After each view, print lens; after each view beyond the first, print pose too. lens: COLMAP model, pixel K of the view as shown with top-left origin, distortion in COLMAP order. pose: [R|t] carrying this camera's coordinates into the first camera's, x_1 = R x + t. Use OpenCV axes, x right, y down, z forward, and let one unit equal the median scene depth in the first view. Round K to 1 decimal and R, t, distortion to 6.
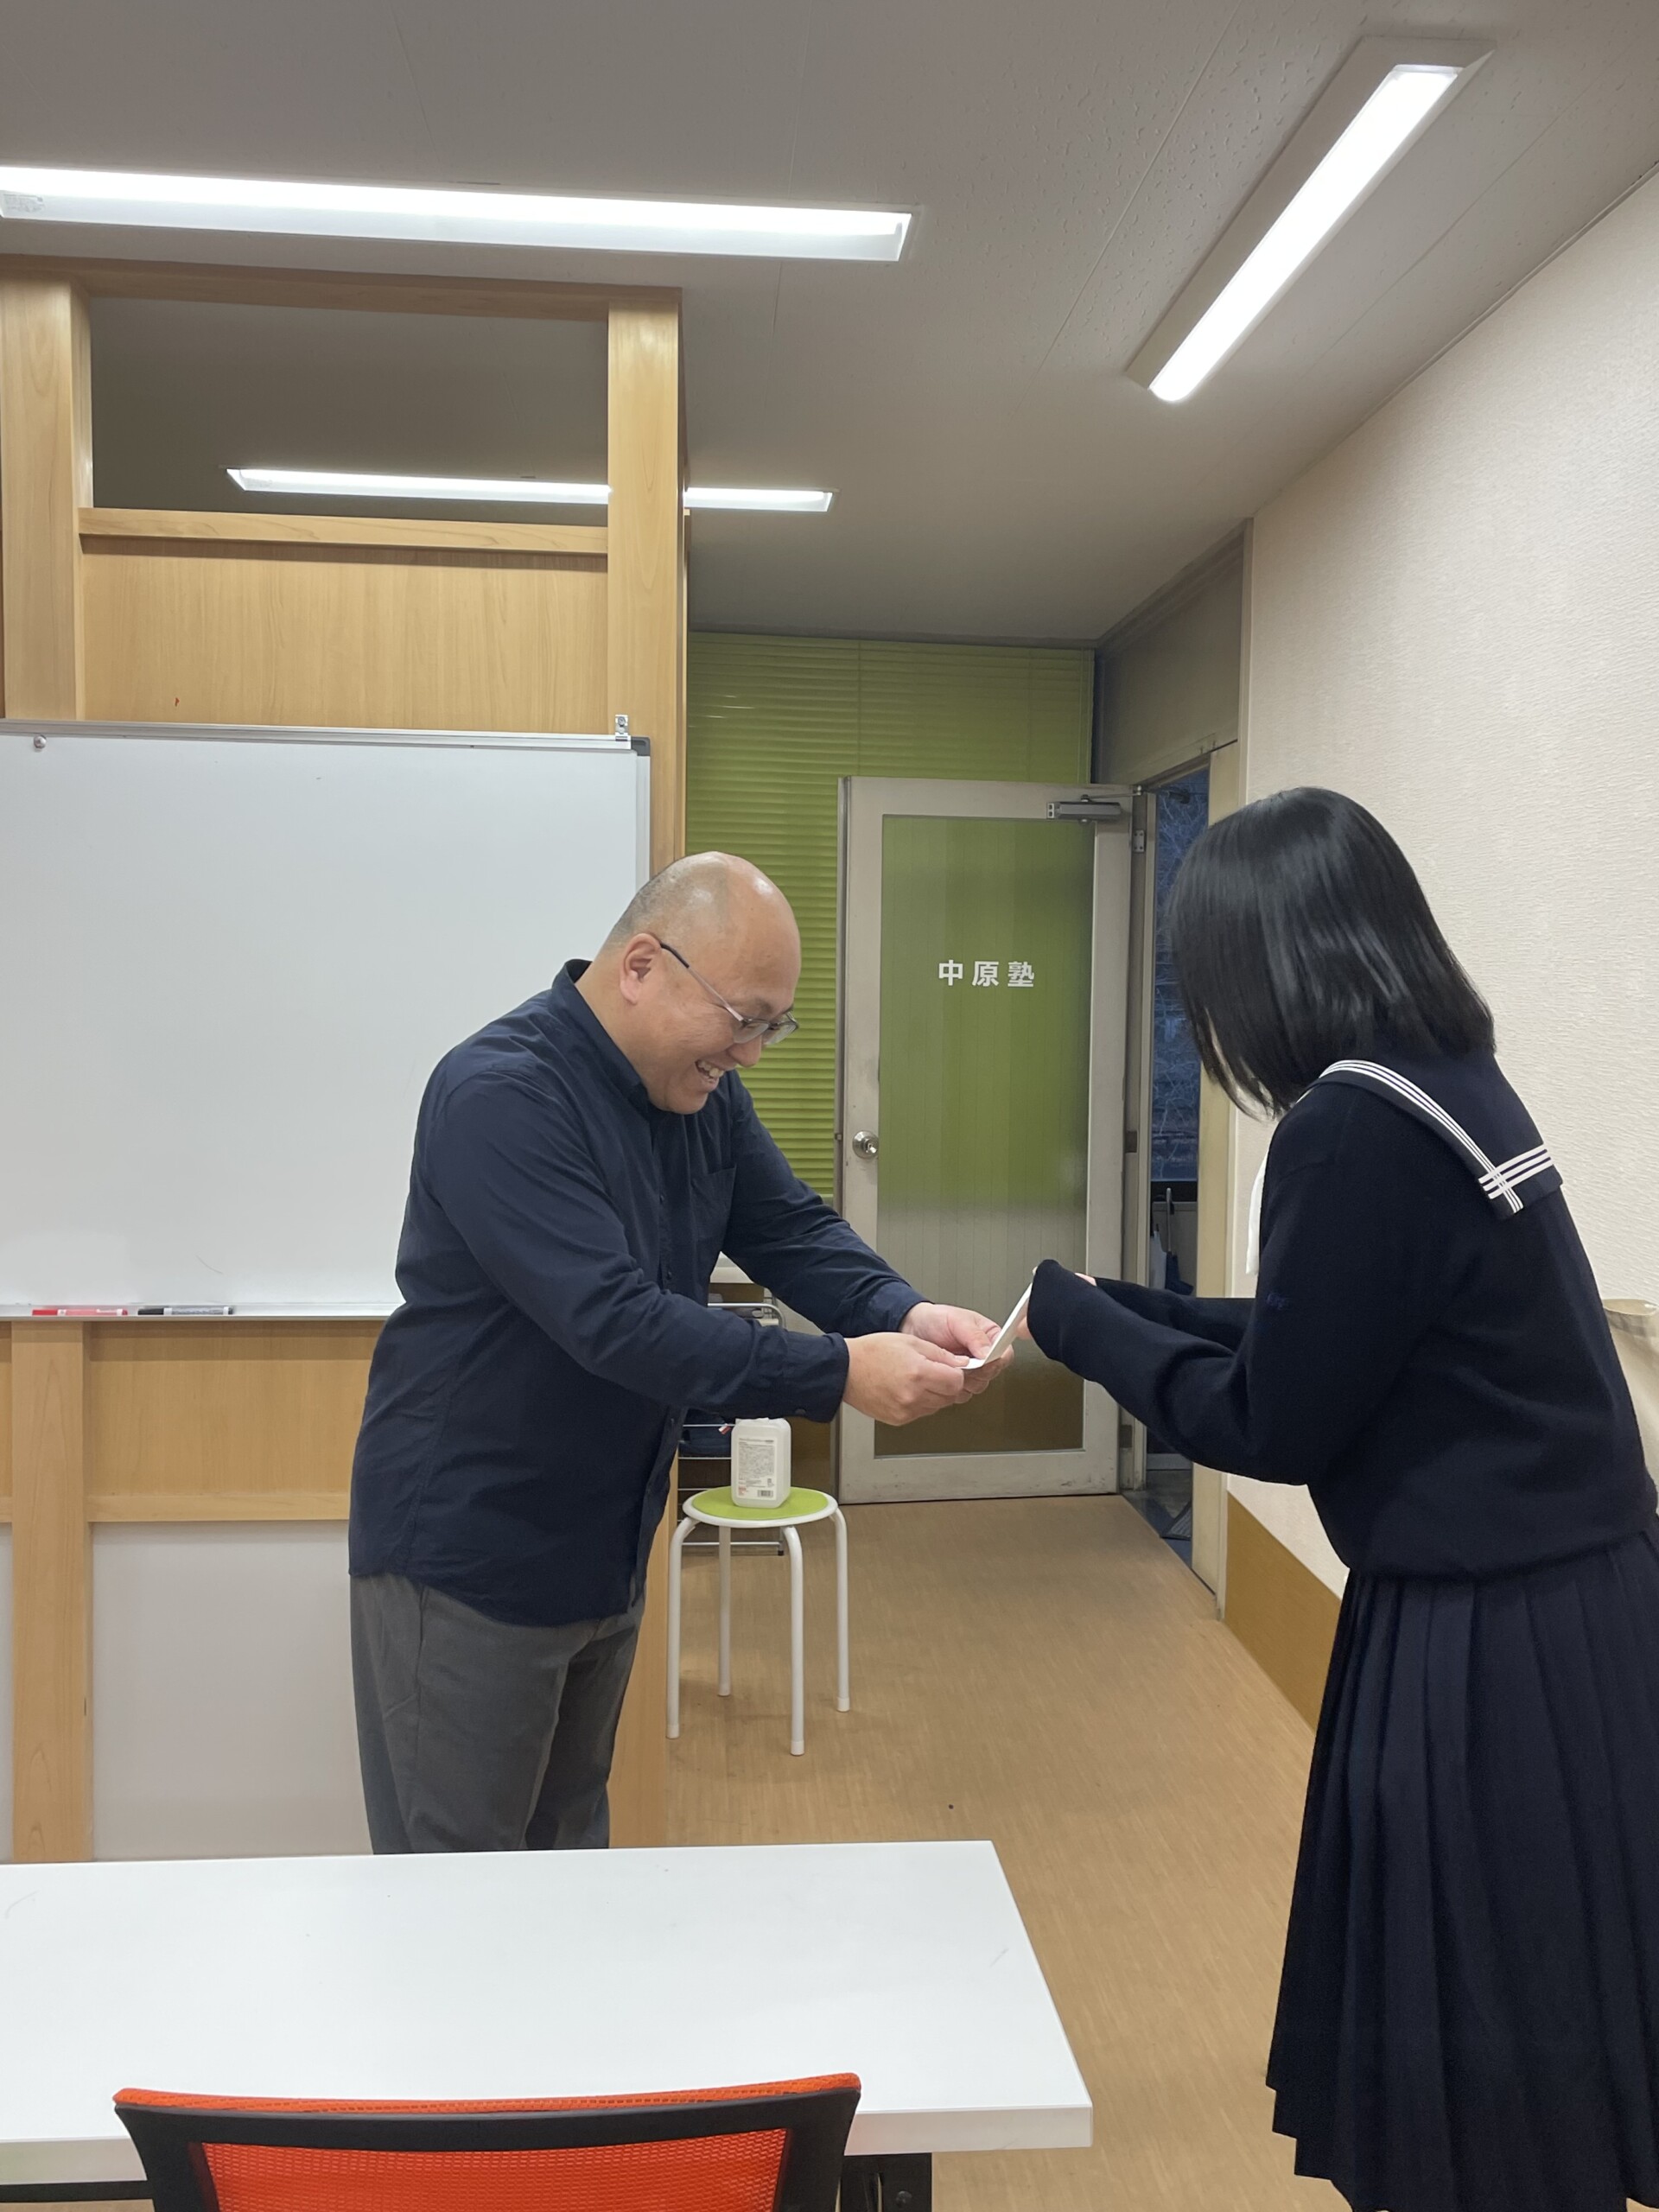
lens RADIAL K [[1741.8, 0, 782.1], [0, 1741.8, 1101.5], [0, 0, 1]] dist [0.094357, -0.165236]
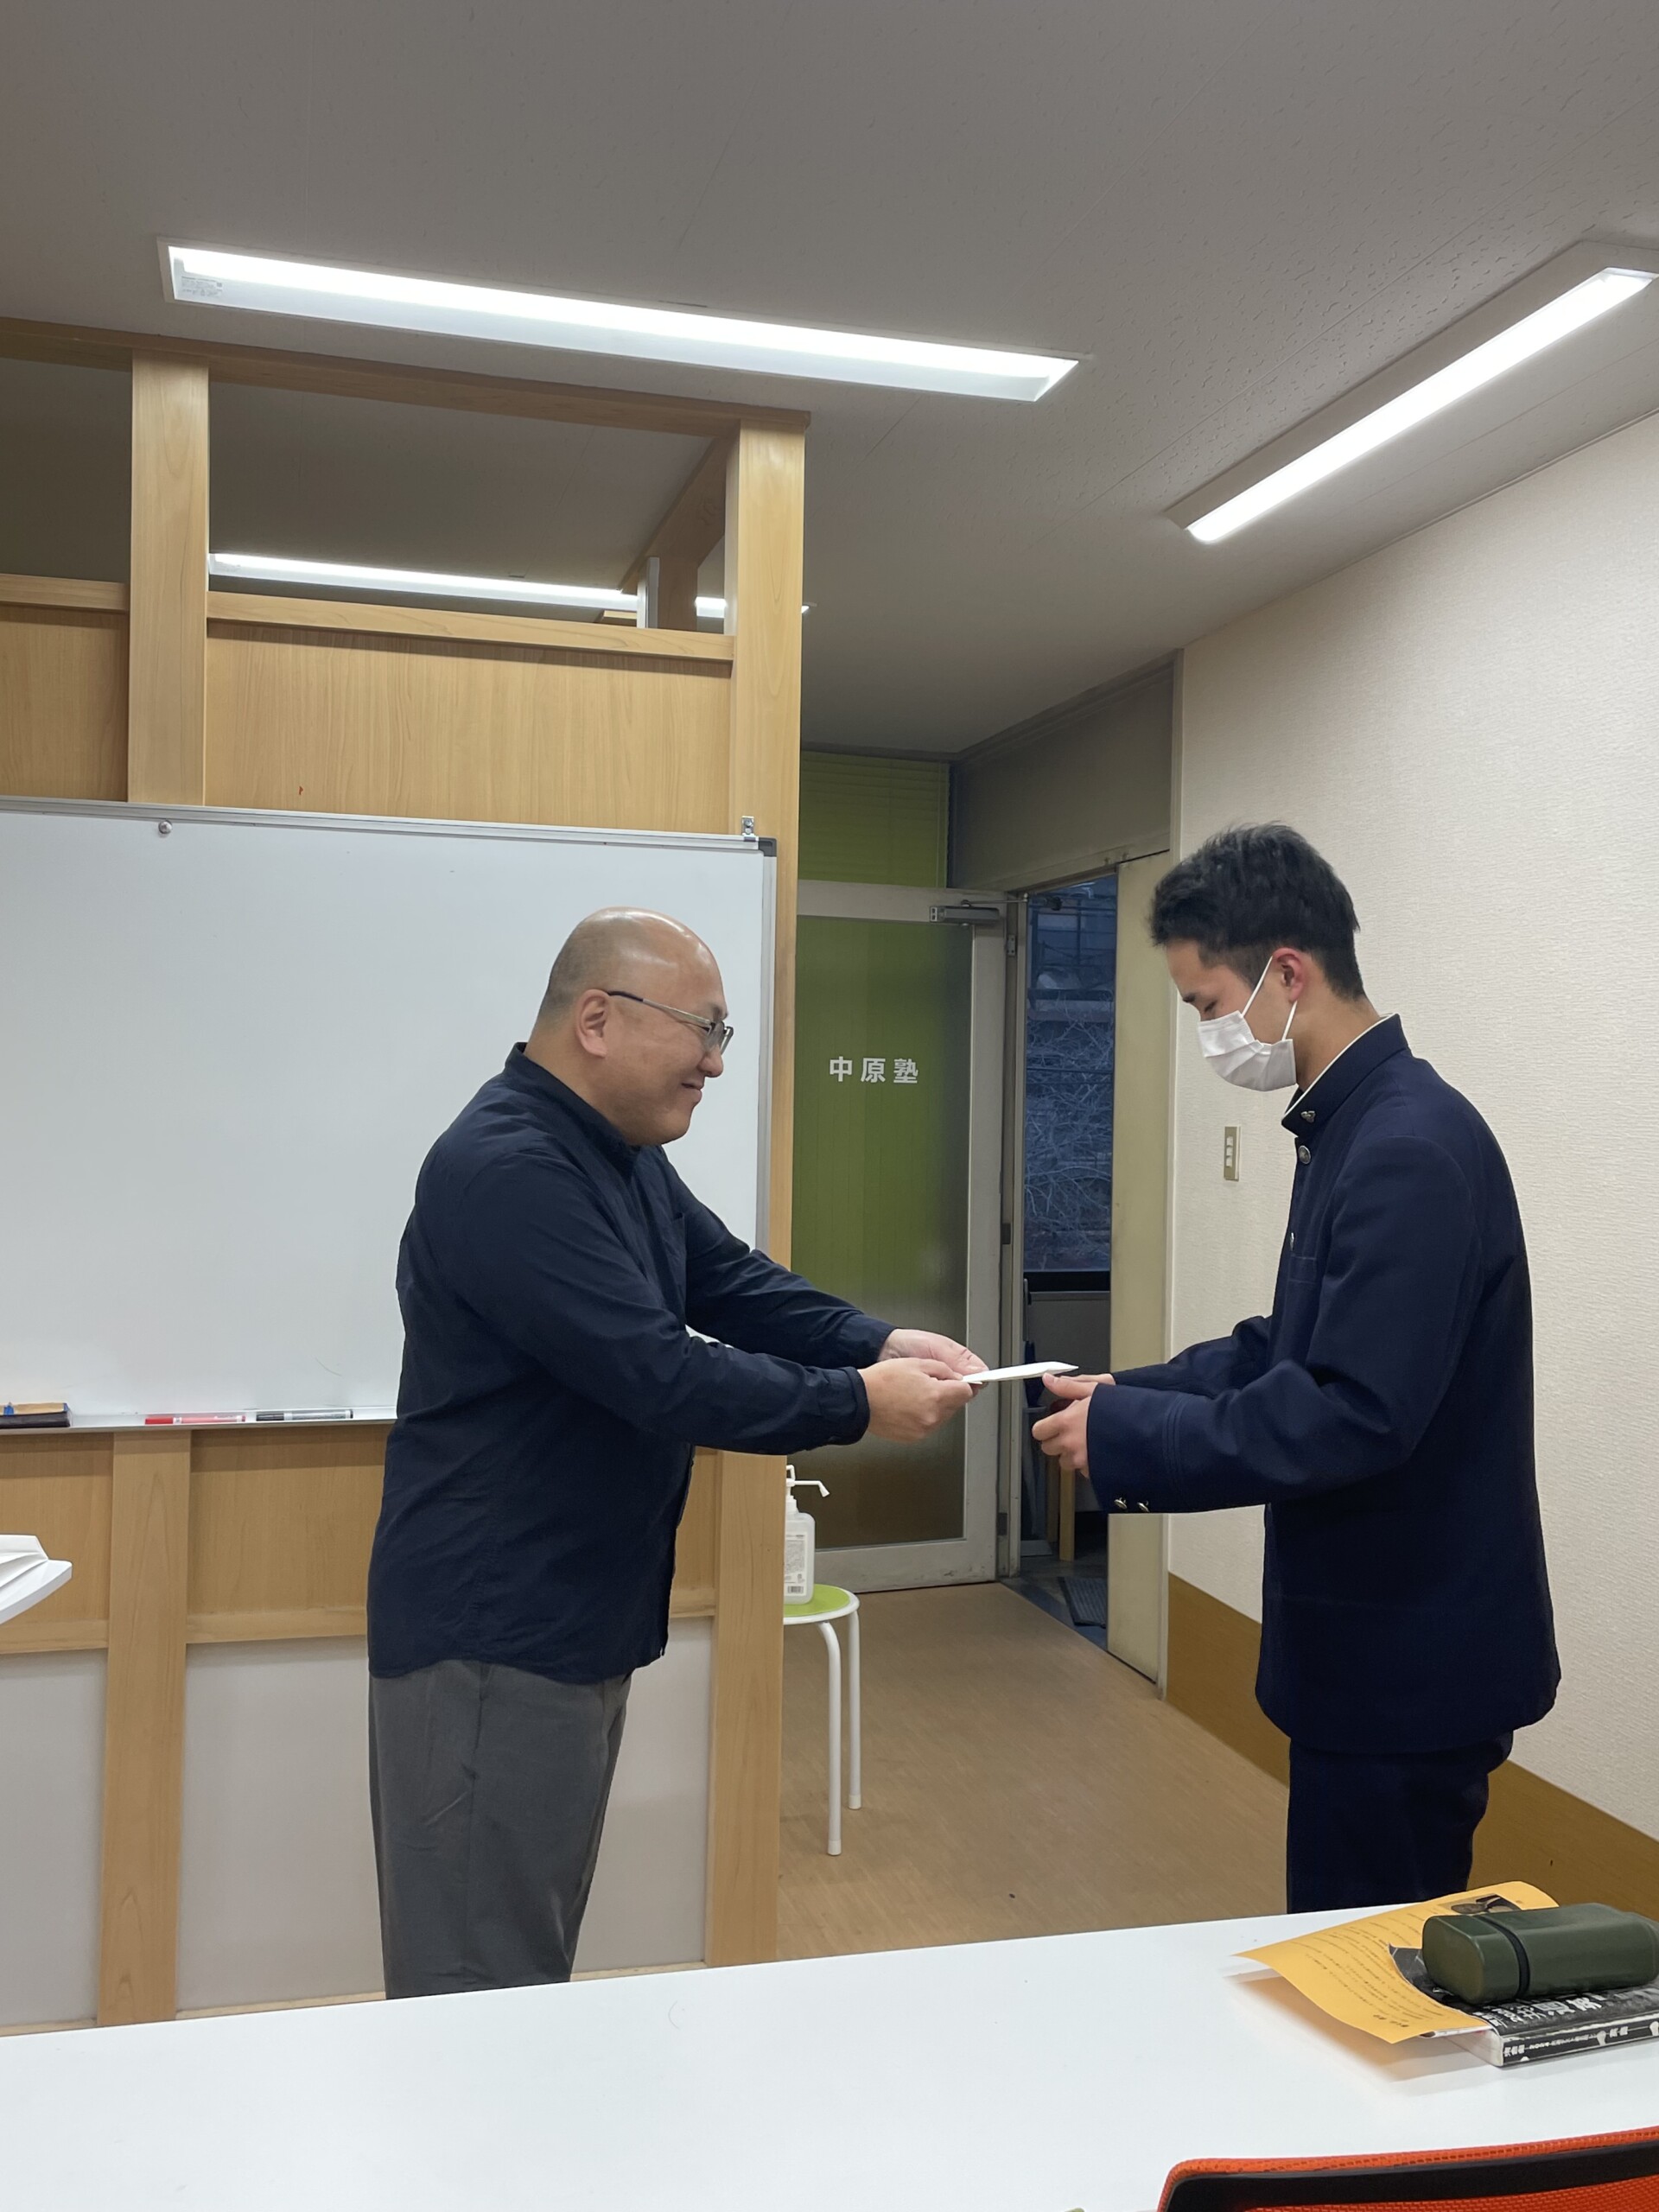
lens RADIAL K [[1741.8, 0, 782.1], [0, 1741.8, 1101.5], [0, 0, 1]] dist [0.094357, -0.165236]
pose [[0.987648, 0.003442, 0.156653, -0.178182], [0.005142, 0.998508, -0.054356, 0.000677], [-0.156606, 0.054490, 0.986157, 0.001005]]
